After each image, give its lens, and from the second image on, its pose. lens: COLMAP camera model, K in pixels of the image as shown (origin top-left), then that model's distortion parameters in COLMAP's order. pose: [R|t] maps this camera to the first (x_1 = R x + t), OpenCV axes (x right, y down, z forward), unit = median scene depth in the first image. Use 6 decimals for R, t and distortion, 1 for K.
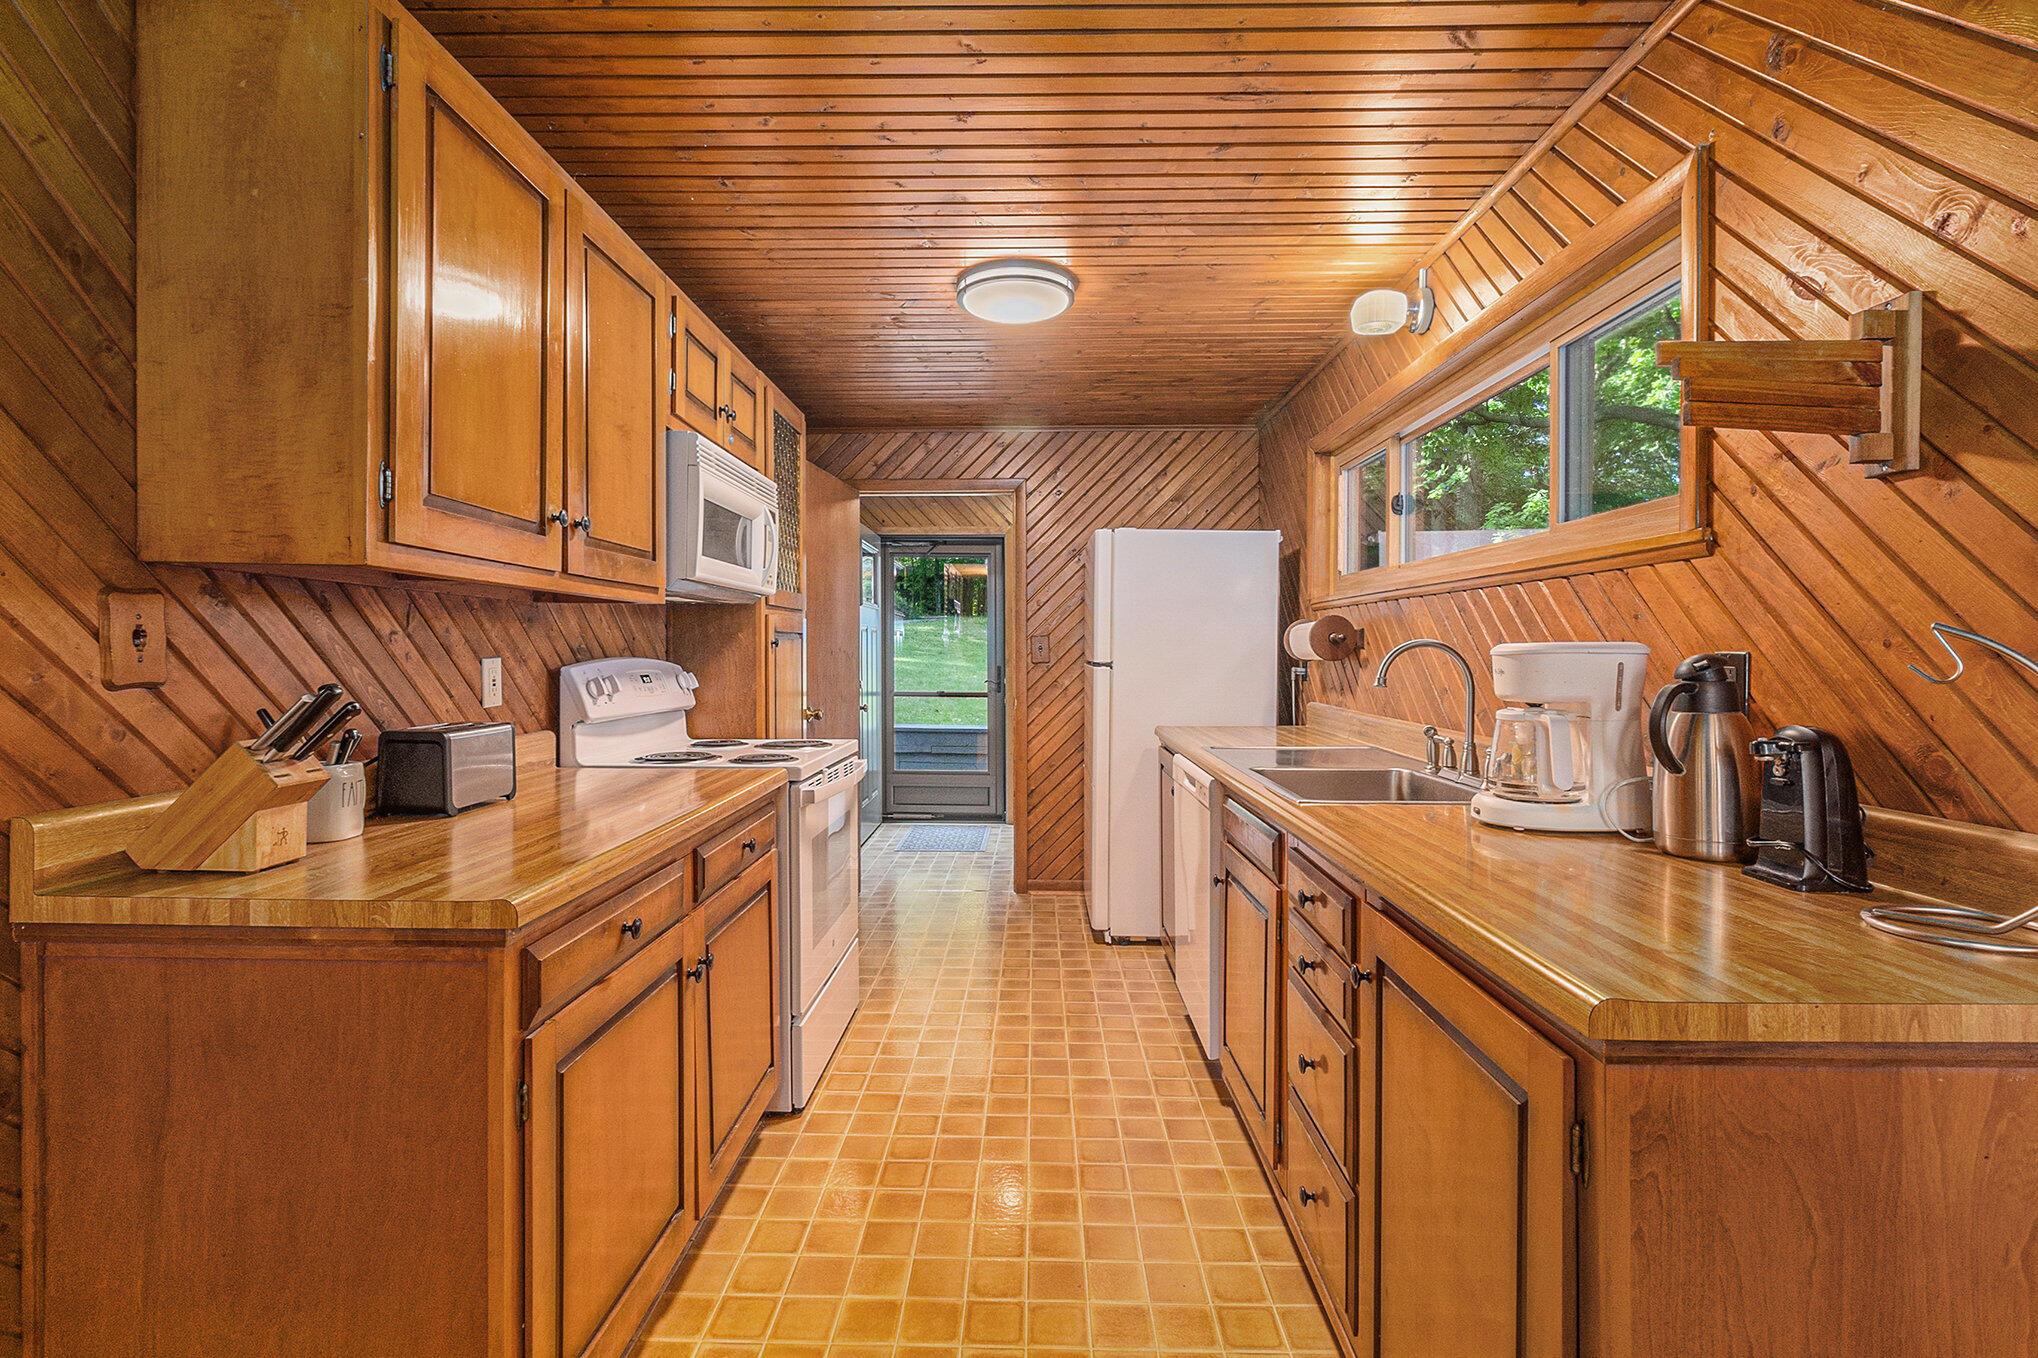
lens RADIAL K [[942.8, 0, 1021.9], [0, 942.8, 665.8], [0, 0, 1]] dist [0.006218, 0.003498]
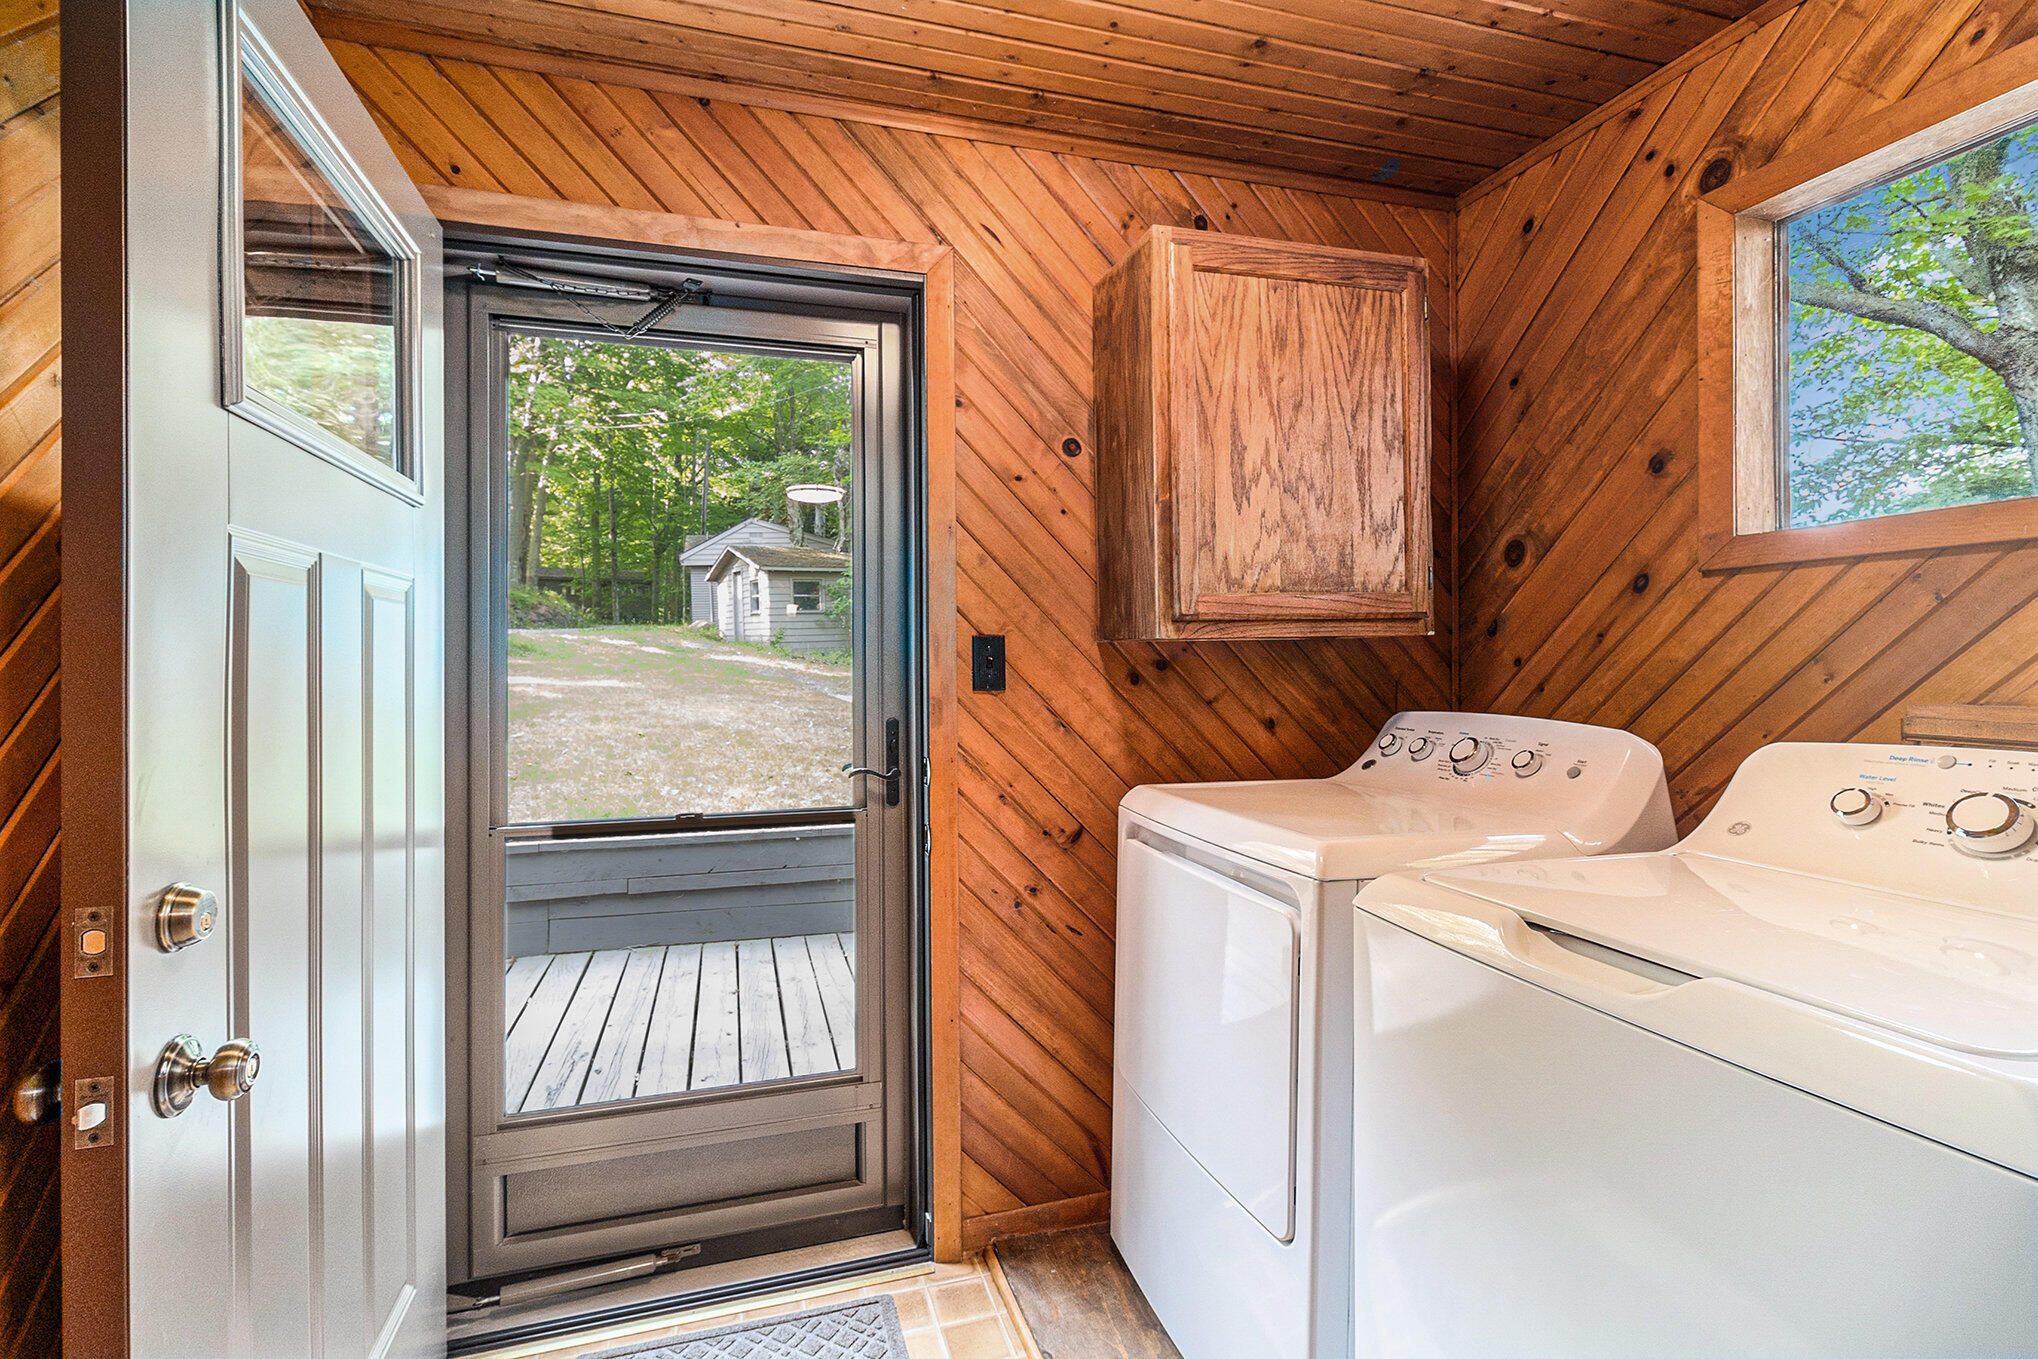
lens RADIAL K [[942.8, 0, 1014.3], [0, 942.8, 674.7], [0, 0, 1]] dist [0.006218, 0.003498]
pose [[0.951469, -0.002062, 0.307738, -0.081623], [0.003817, 0.999980, -0.005102, -0.012914], [-0.307721, 0.006029, 0.951458, 0.708792]]
